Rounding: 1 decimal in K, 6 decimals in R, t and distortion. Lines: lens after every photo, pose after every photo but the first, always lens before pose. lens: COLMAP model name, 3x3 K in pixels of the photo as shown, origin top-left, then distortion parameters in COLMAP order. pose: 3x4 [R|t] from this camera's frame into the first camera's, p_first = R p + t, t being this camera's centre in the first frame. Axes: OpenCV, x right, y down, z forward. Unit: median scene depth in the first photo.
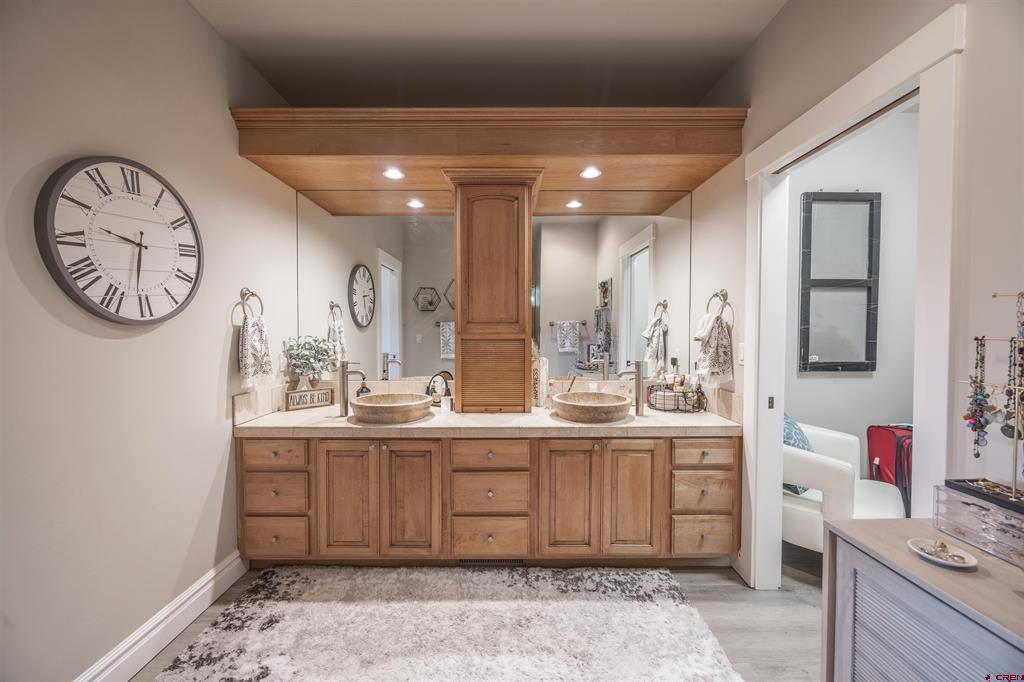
lens RADIAL K [[385.2, 0, 509.4], [0, 385.2, 338.6], [0, 0, 1]] dist [-0.000453, -0.000058]
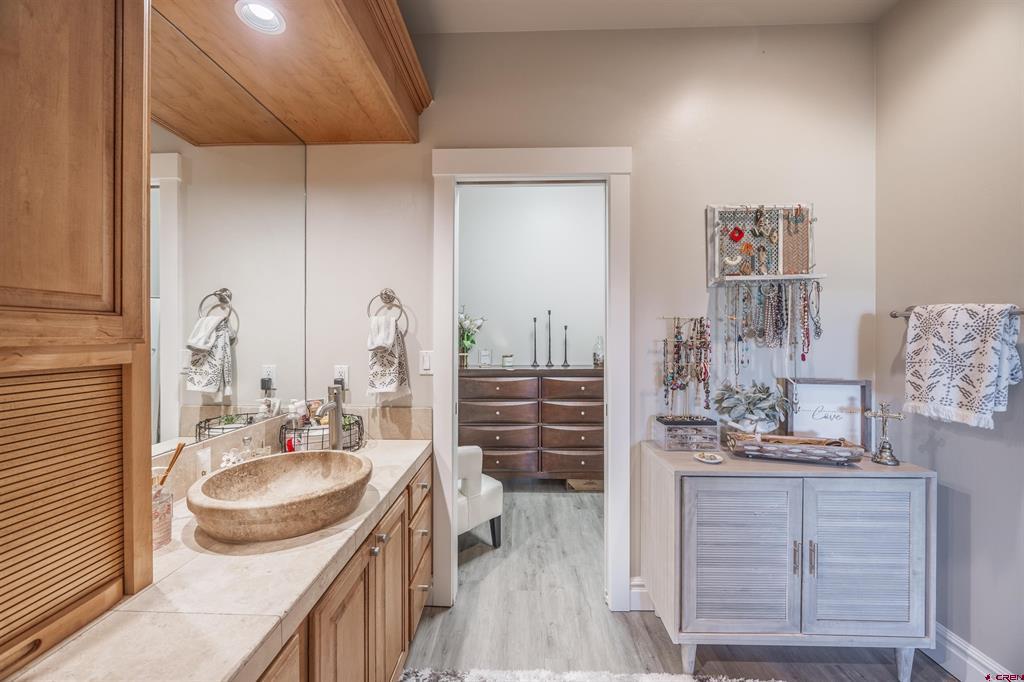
lens RADIAL K [[385.2, 0, 509.4], [0, 385.2, 338.6], [0, 0, 1]] dist [-0.000453, -0.000058]
pose [[0.039651, -0.004127, 0.999205, -0.264982], [0.021290, 0.999768, 0.003285, -0.014219], [-0.998987, 0.021143, 0.039730, 0.670534]]
